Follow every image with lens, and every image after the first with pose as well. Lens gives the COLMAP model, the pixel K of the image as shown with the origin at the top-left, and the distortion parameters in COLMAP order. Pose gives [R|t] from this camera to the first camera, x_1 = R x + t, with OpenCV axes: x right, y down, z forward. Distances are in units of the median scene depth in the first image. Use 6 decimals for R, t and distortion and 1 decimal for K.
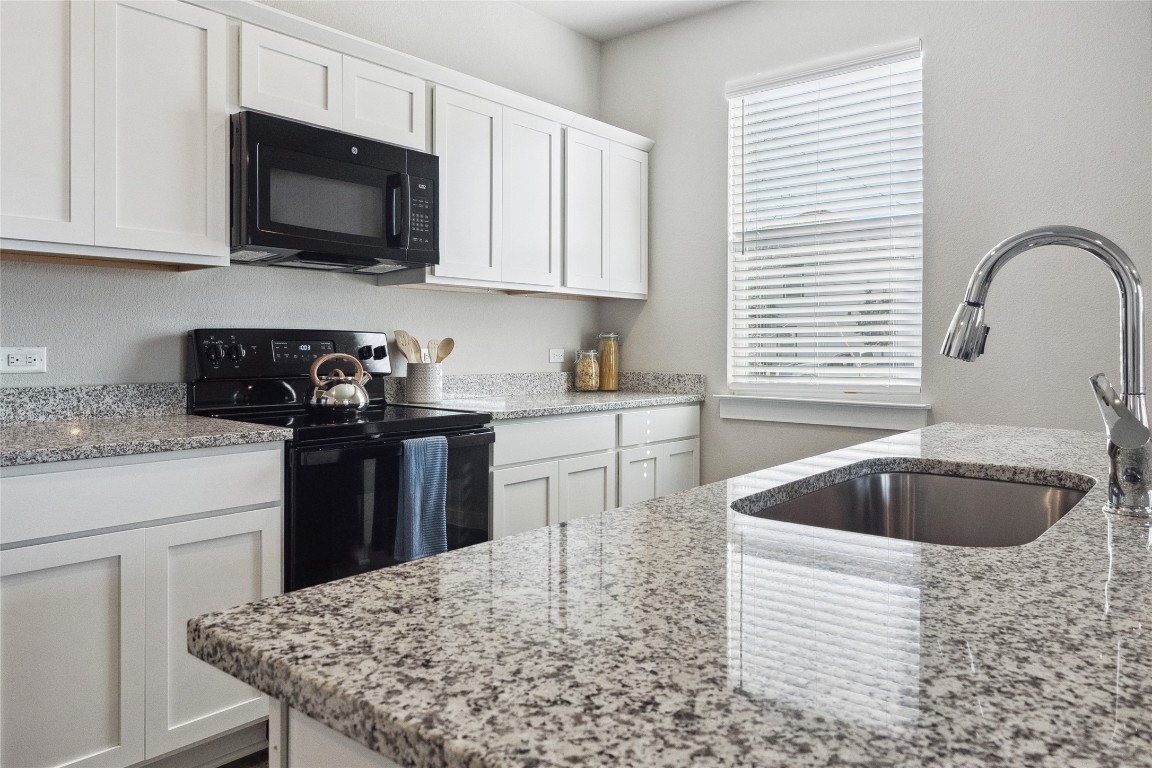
lens RADIAL K [[815.3, 0, 576.6], [0, 815.3, 349.9], [0, 0, 1]] dist [-0.002280, -0.005441]
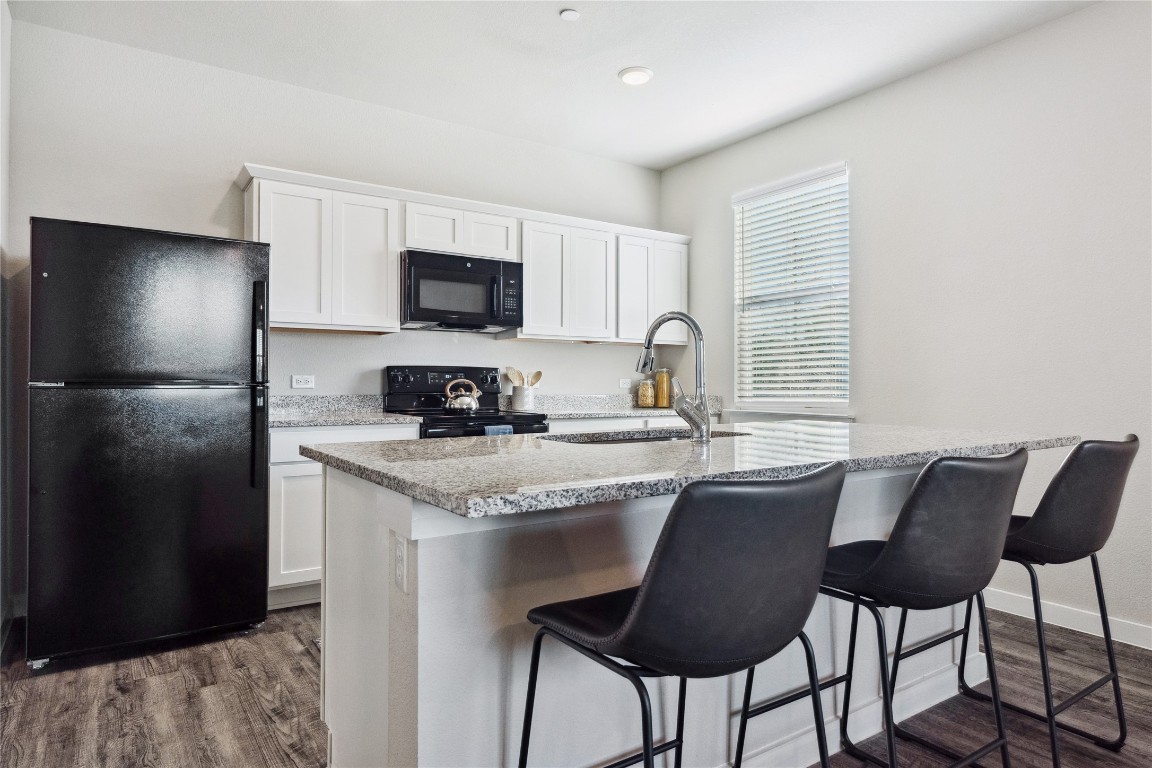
lens RADIAL K [[688.3, 0, 576.8], [0, 688.3, 375.4], [0, 0, 1]] dist [0.005440, -0.001045]
pose [[0.959737, -0.005879, -0.280839, 0.335218], [0.000547, 0.999818, -0.019062, 0.022274], [0.280900, 0.018141, 0.959565, -0.332172]]
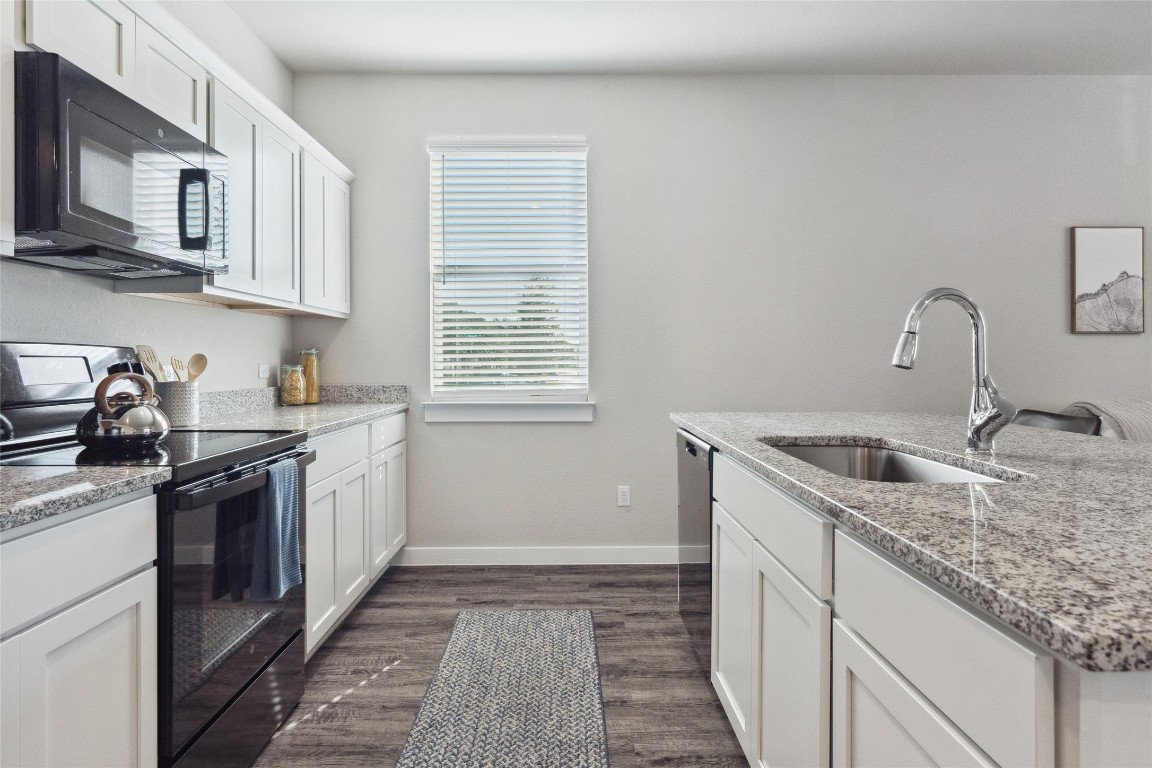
lens RADIAL K [[652.8, 0, 575.9], [0, 652.8, 357.8], [0, 0, 1]] dist [-0.000717, 0.000399]
pose [[0.763081, -0.004081, 0.646289, -0.342054], [0.008883, 0.999952, -0.004175, -0.003817], [-0.646241, 0.008927, 0.763081, 0.183187]]
